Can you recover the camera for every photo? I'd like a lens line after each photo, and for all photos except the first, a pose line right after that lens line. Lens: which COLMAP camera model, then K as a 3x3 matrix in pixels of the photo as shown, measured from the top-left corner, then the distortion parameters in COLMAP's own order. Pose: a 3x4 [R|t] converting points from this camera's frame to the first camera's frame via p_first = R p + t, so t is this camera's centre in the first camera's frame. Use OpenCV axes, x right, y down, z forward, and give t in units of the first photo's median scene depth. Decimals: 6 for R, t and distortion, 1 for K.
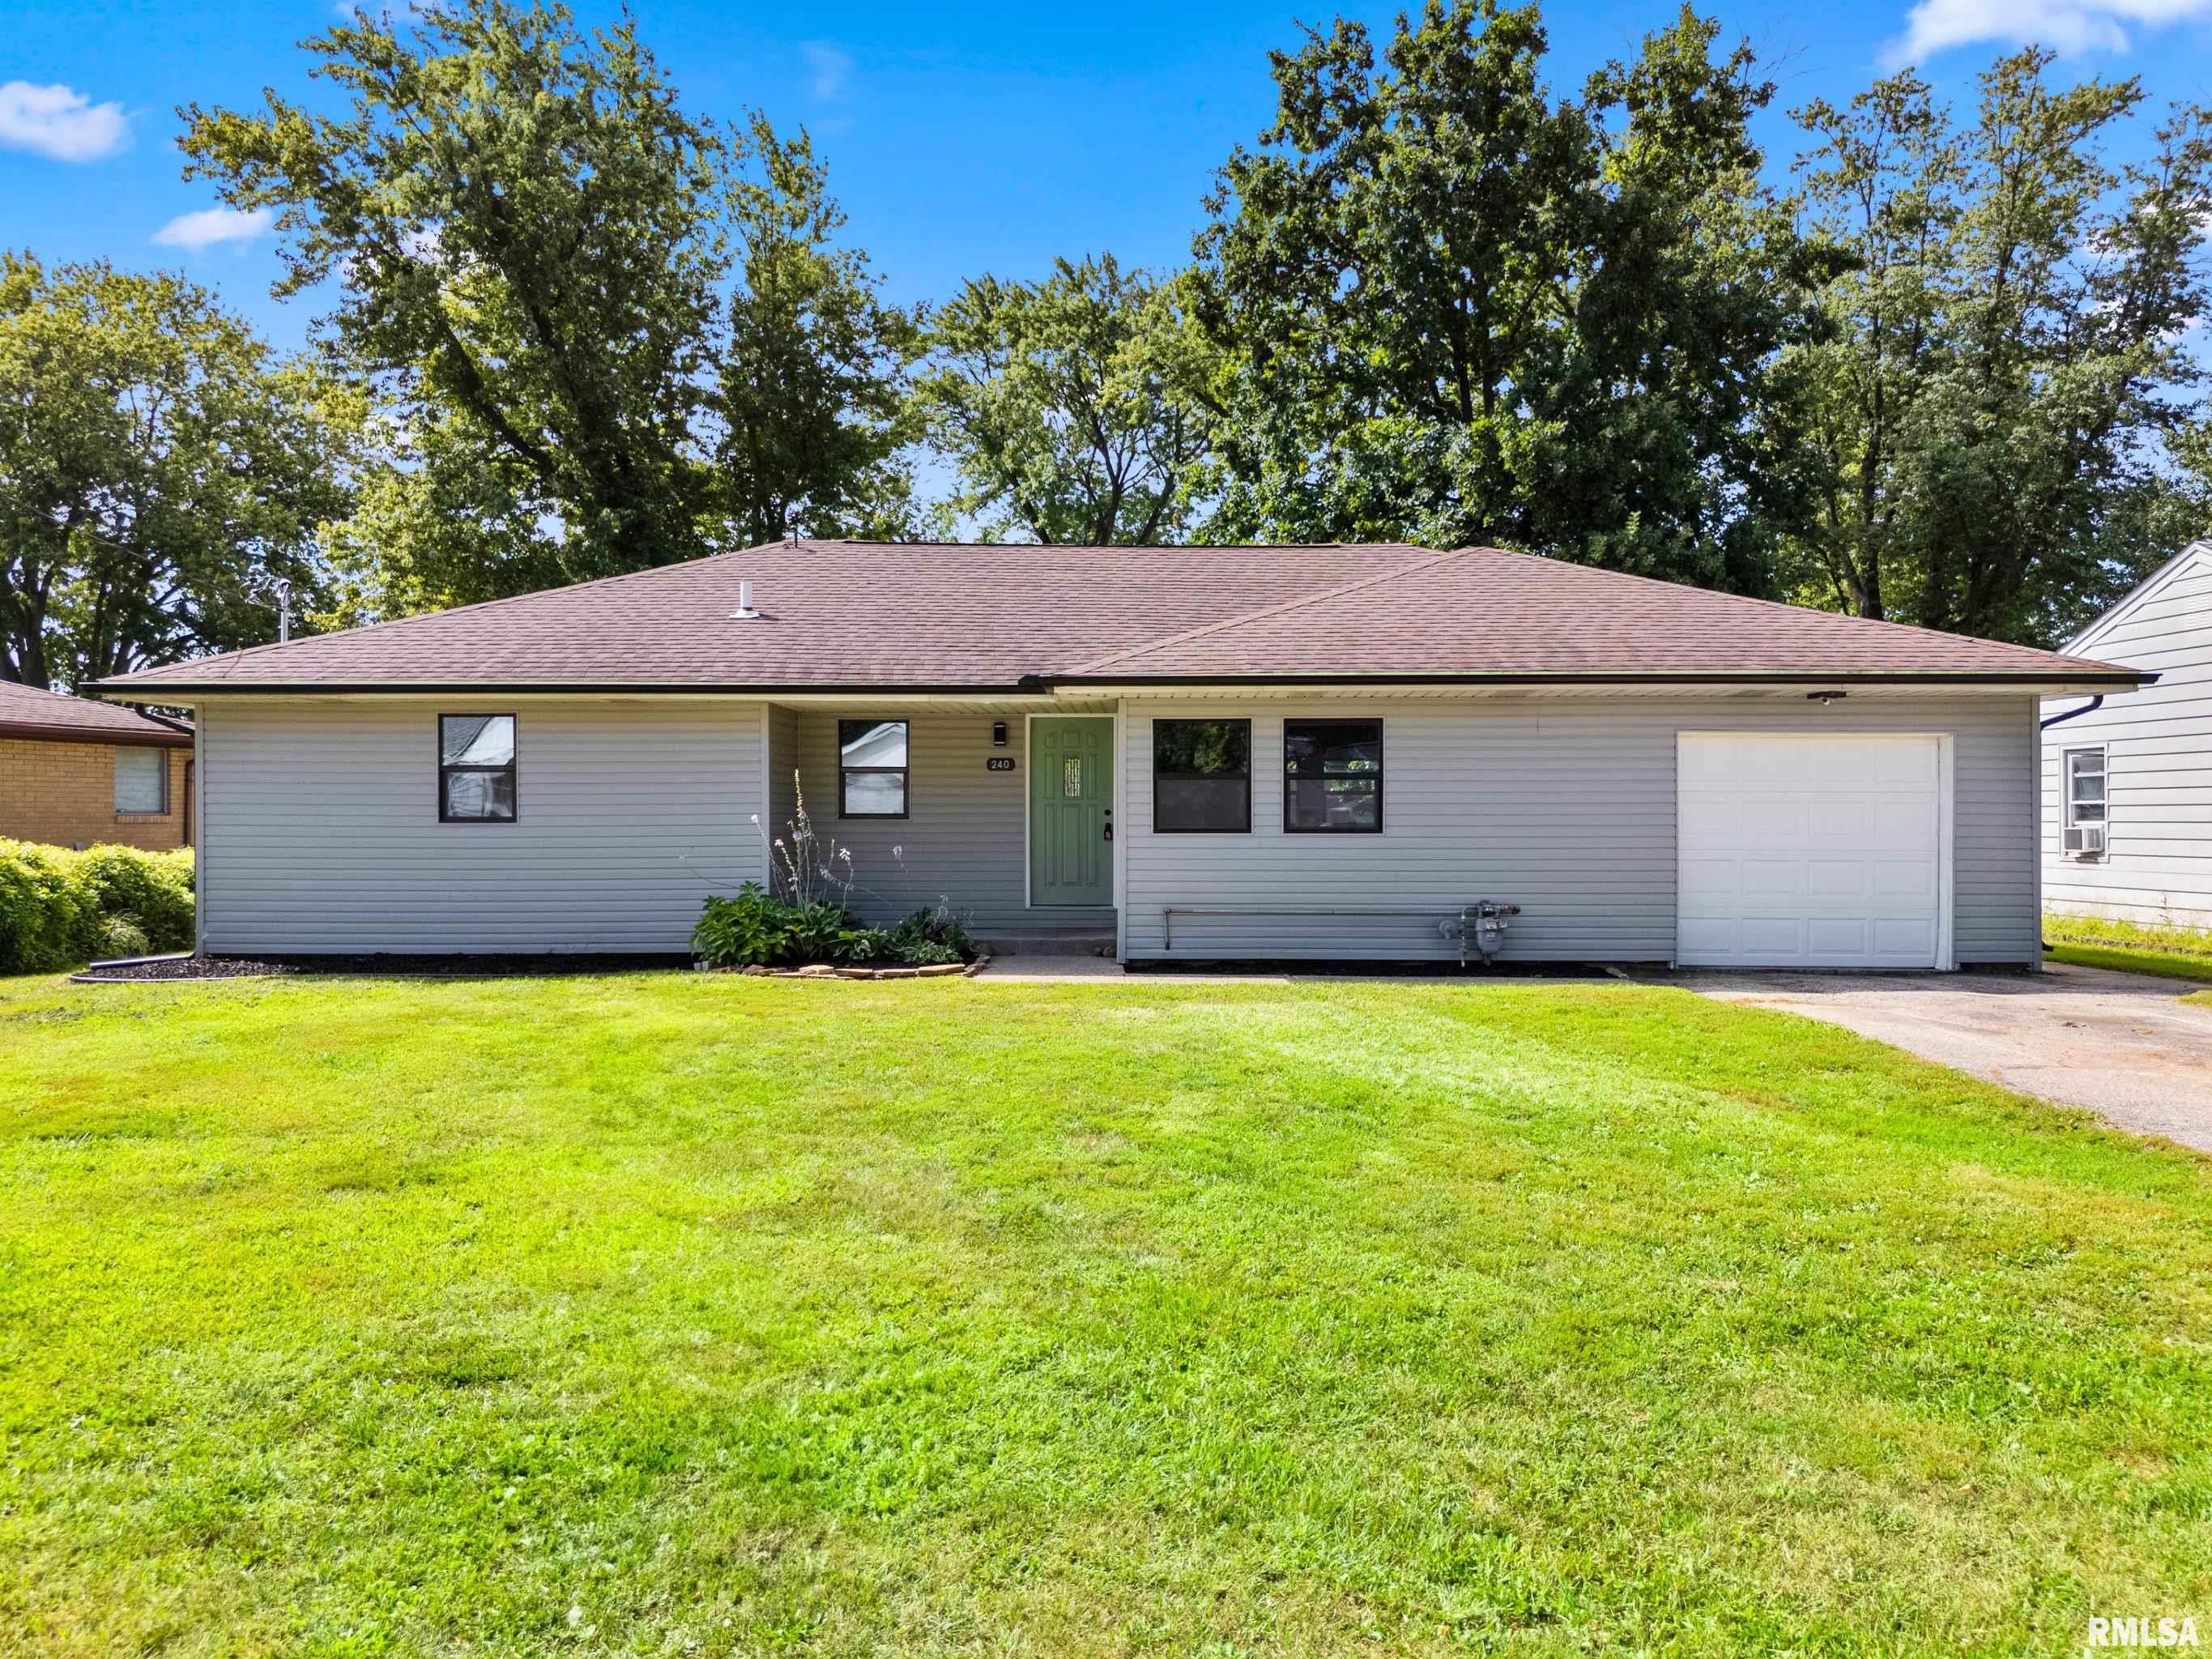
lens RADIAL K [[1680.2, 0, 1106.0], [0, 1680.2, 829.5], [0, 0, 1]] dist [0.040659, -0.008372]
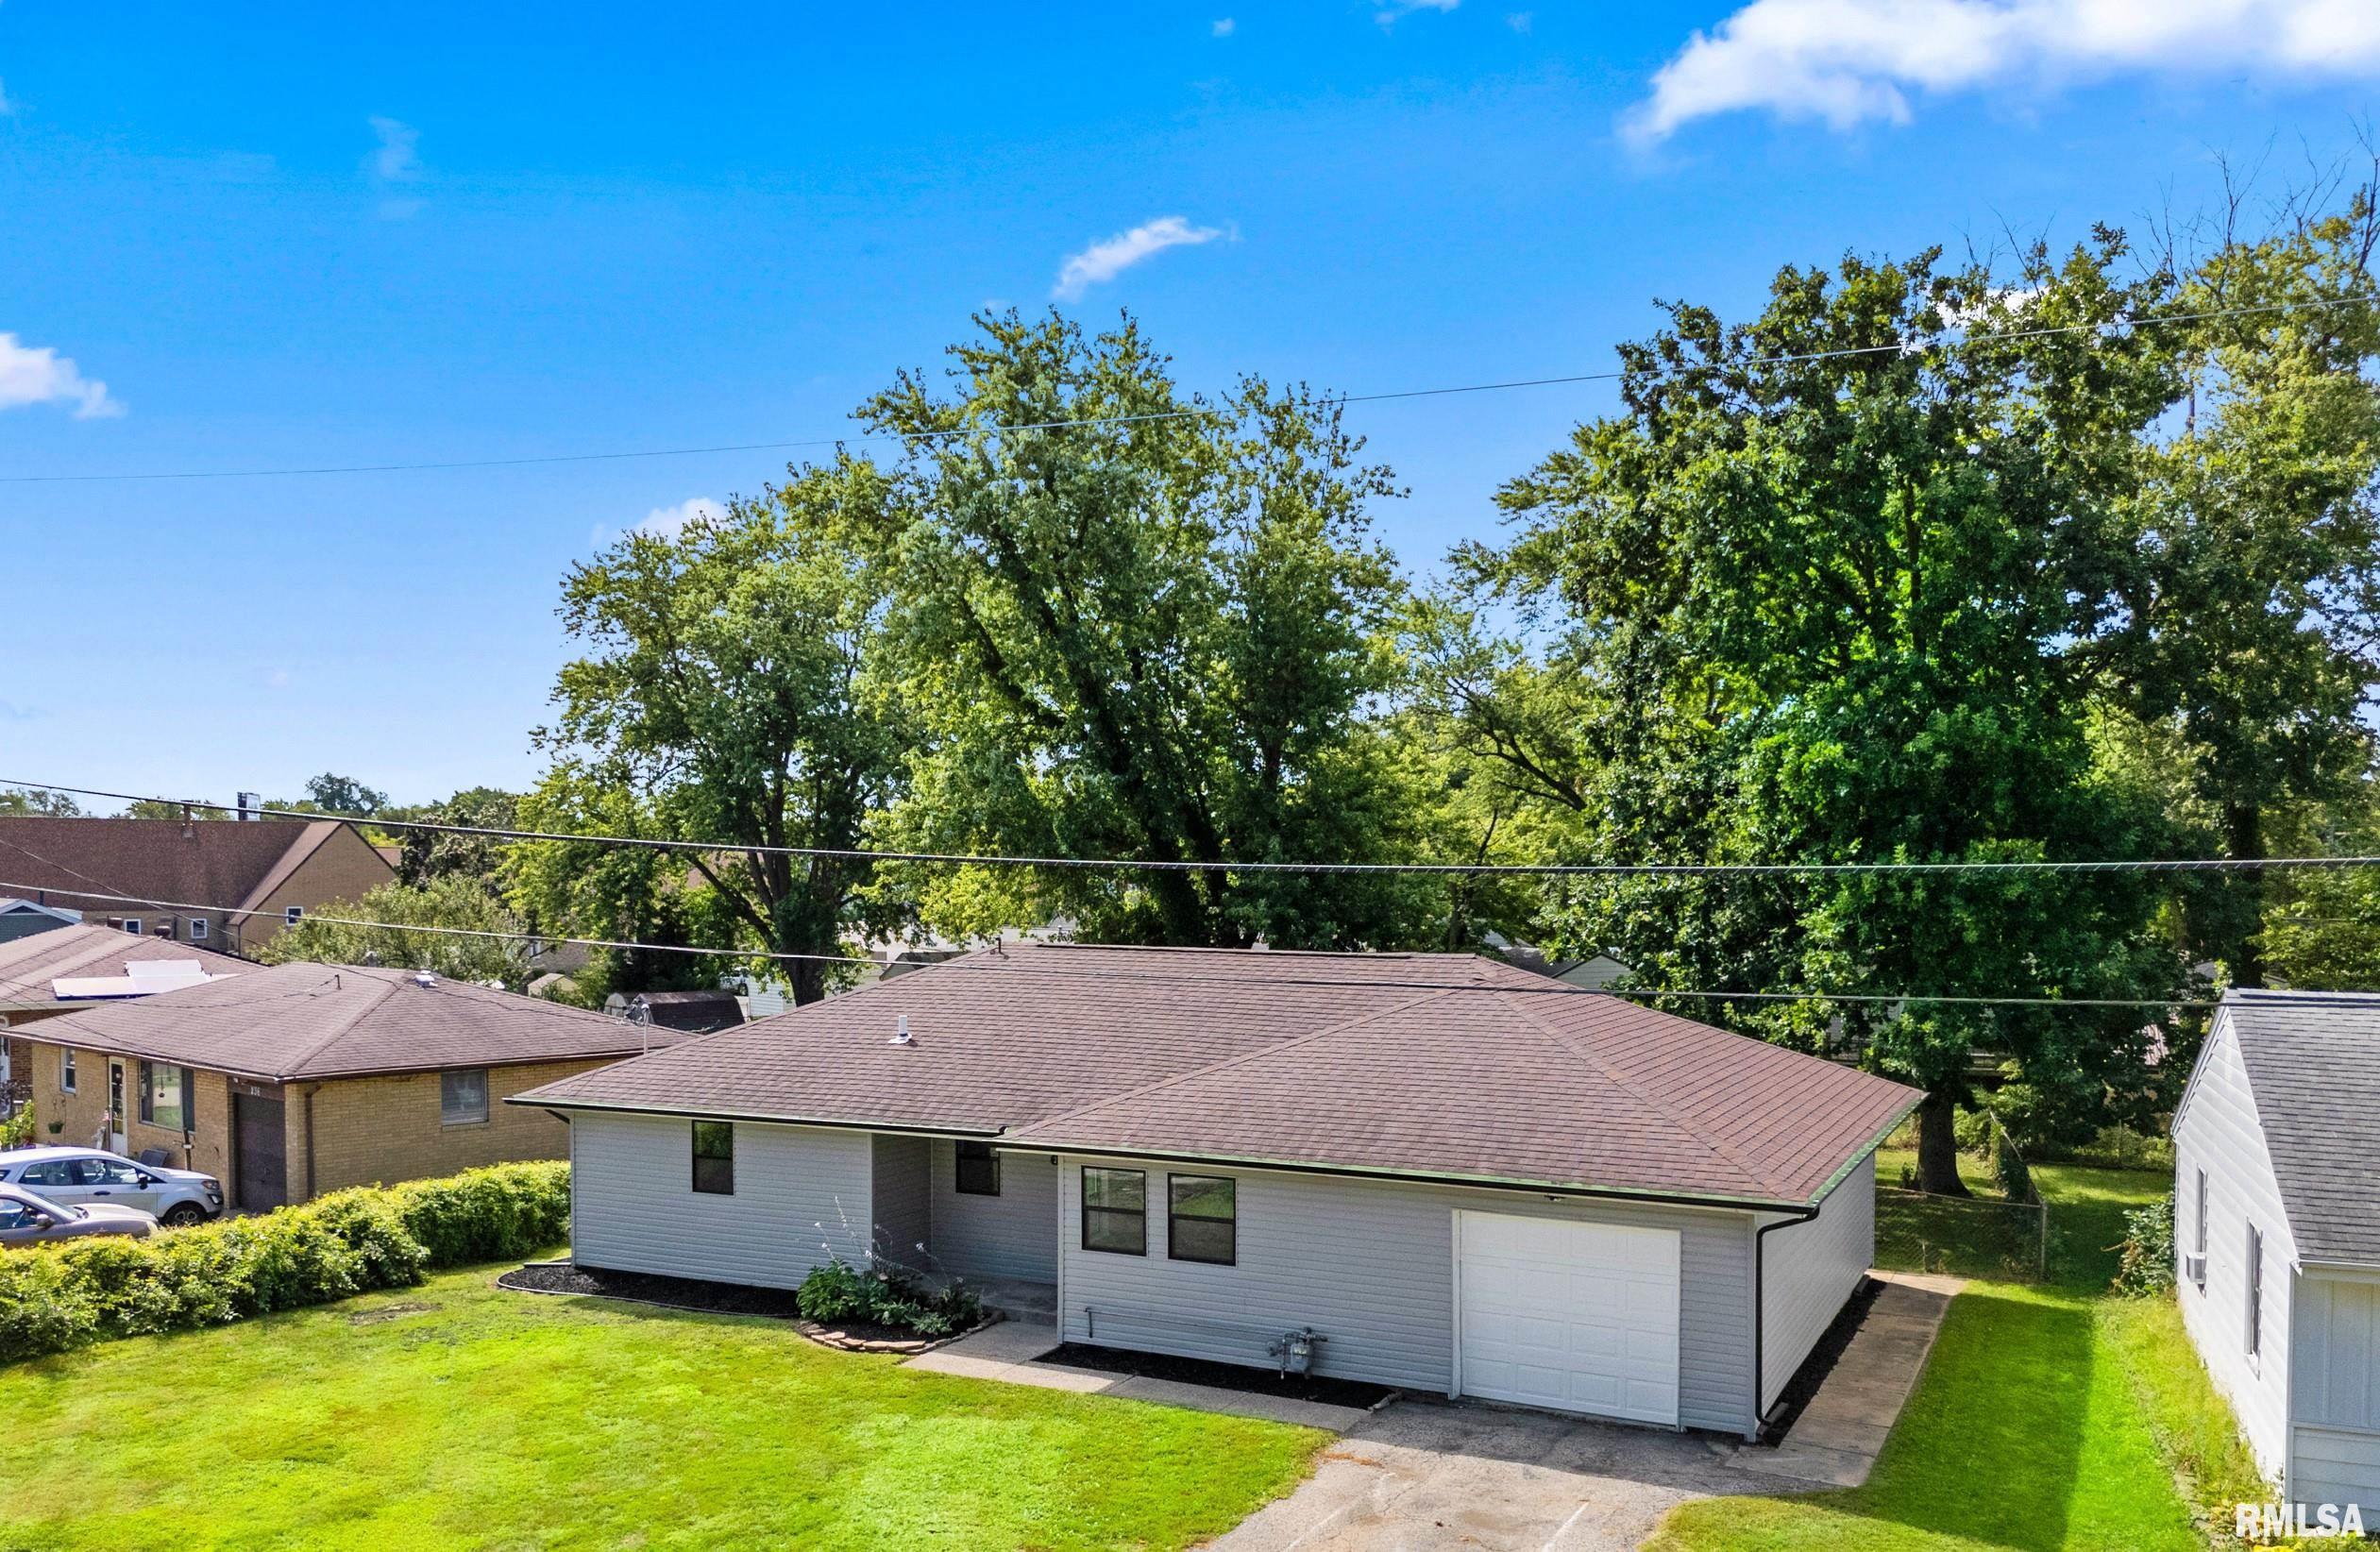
lens RADIAL K [[2012.4, 0, 1080.4], [0, 2012.4, 962.0], [0, 0, 1]] dist [0.006458, 0.001178]
pose [[0.876356, 0.020784, -0.481215, 0.696303], [0.000616, 0.999019, 0.044271, -0.261550], [0.481664, -0.039093, 0.875484, -0.351824]]
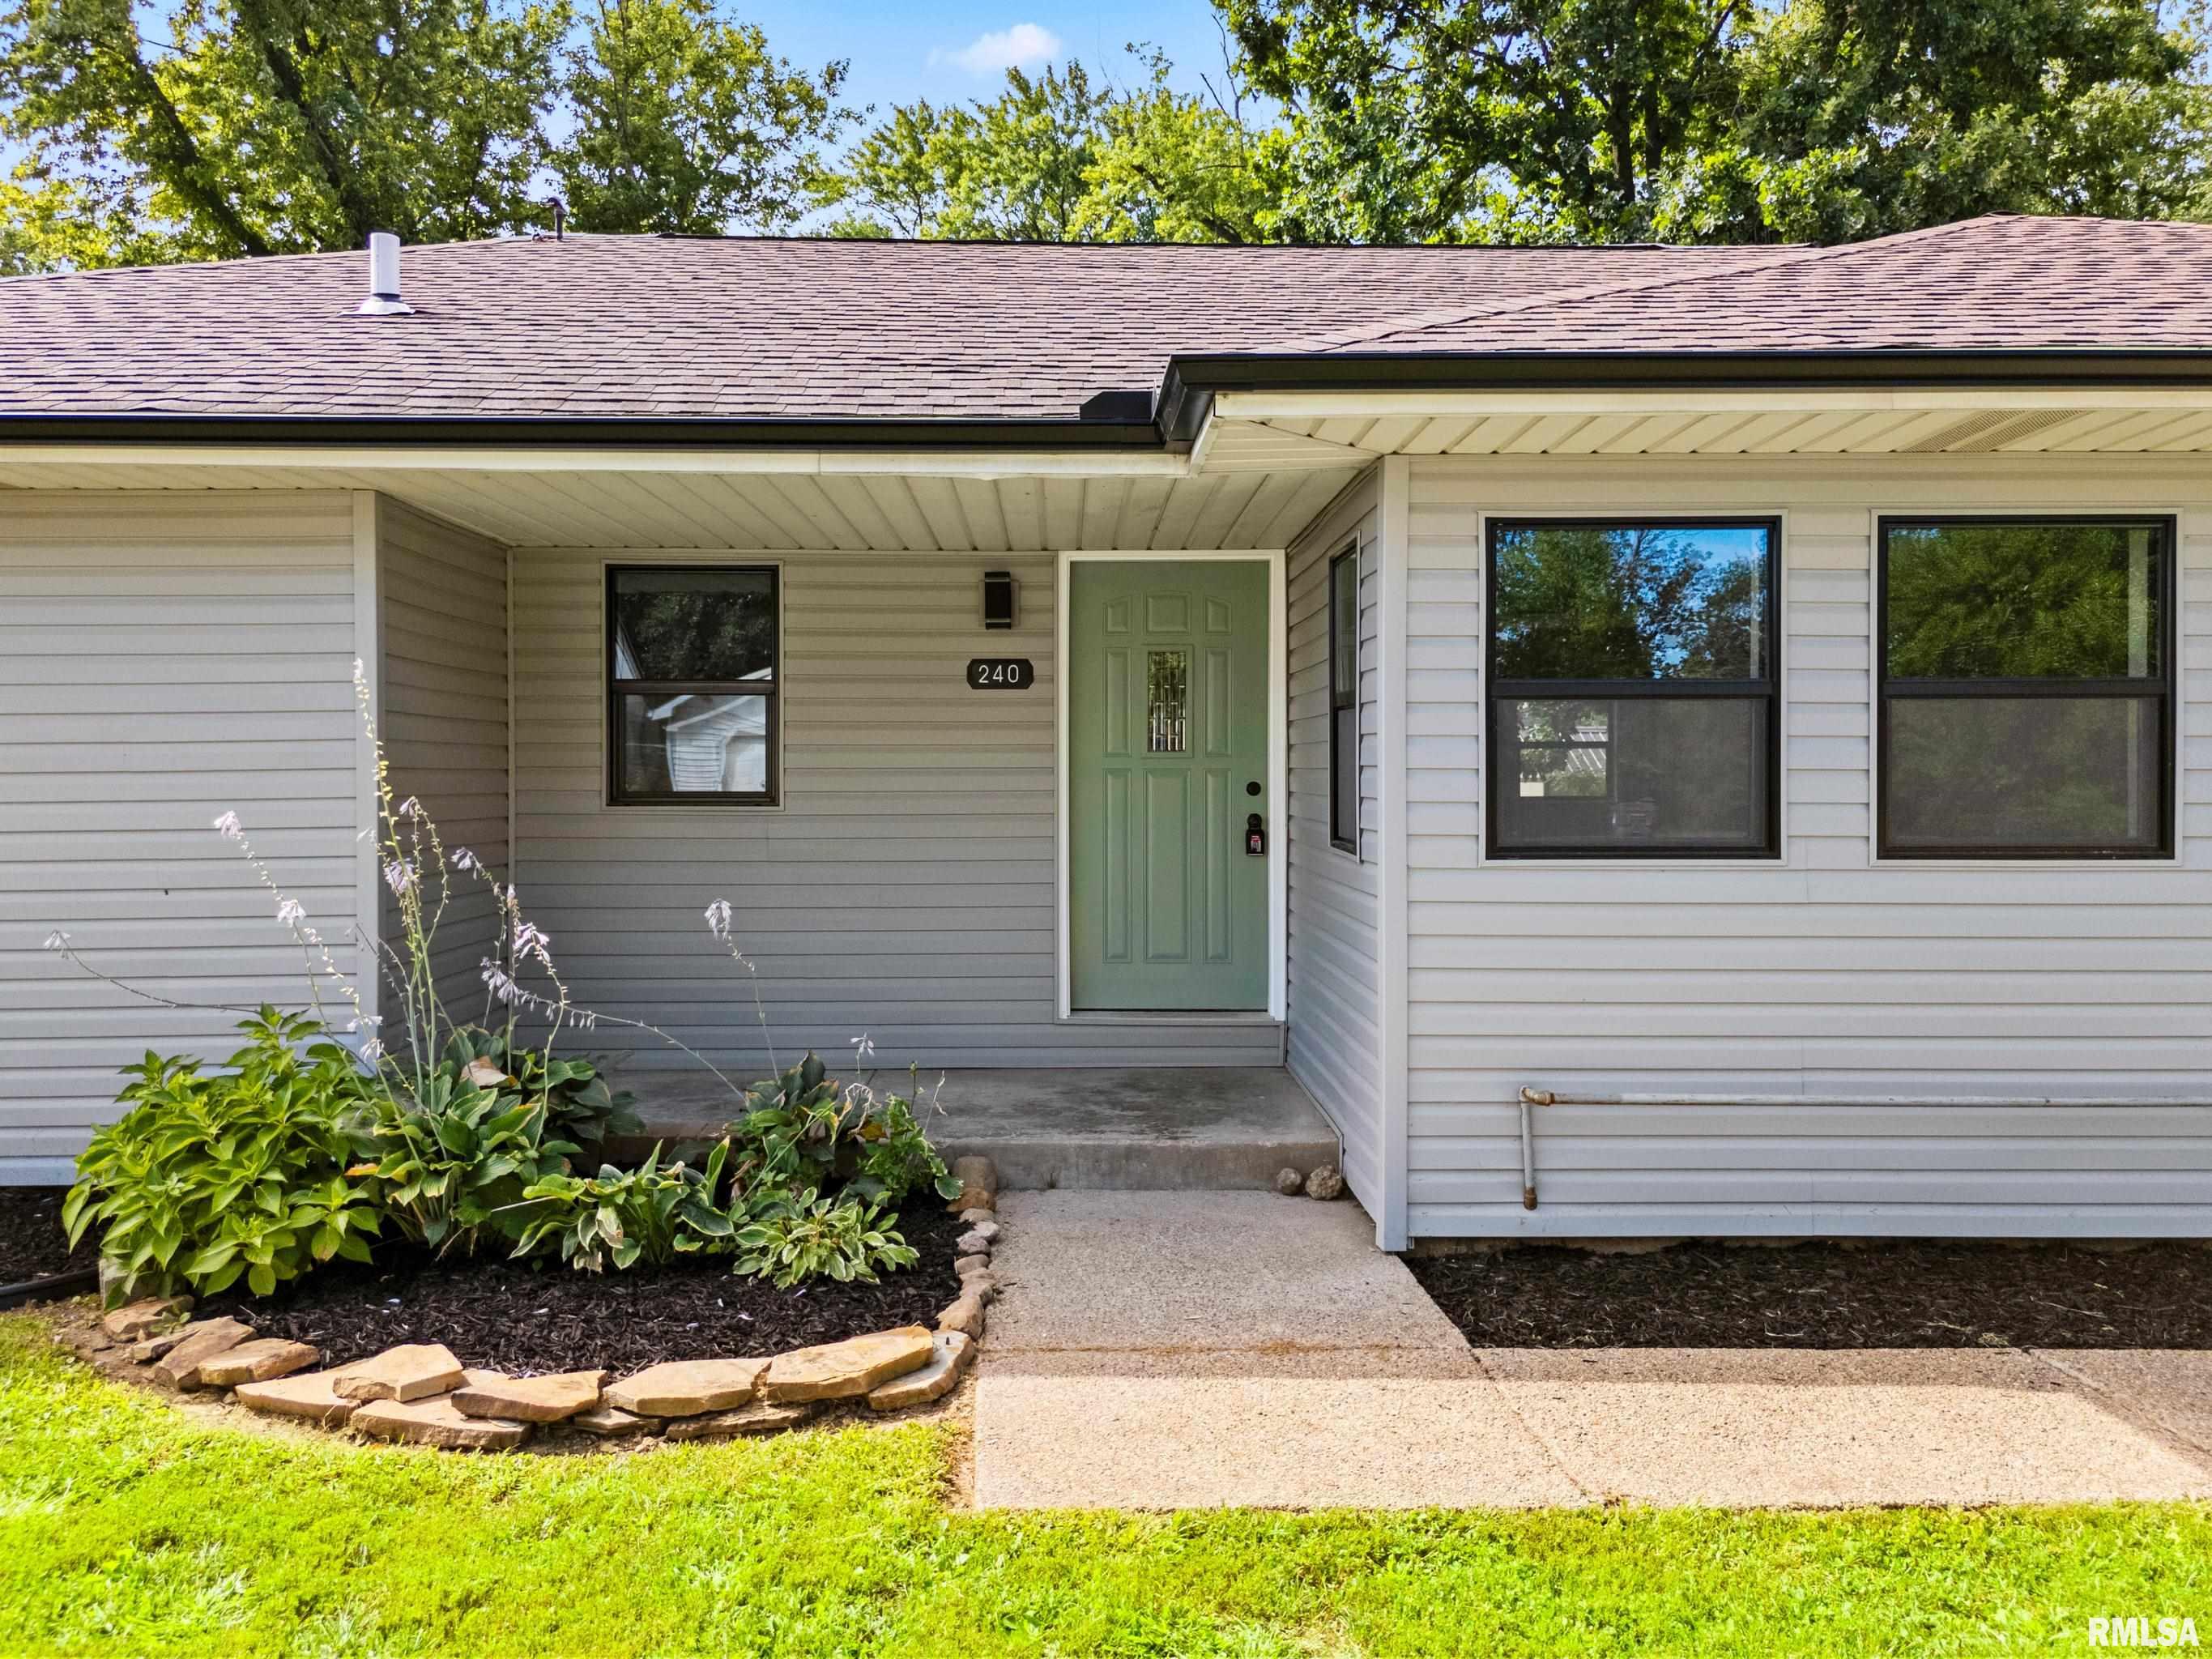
lens RADIAL K [[1728.0, 0, 1061.9], [0, 1728.0, 778.2], [0, 0, 1]] dist [0.042674, -0.033100]
pose [[0.999866, -0.001056, 0.016359, -0.054169], [0.001129, 0.999989, -0.004456, -0.010978], [-0.016354, 0.004474, 0.999856, 0.571363]]
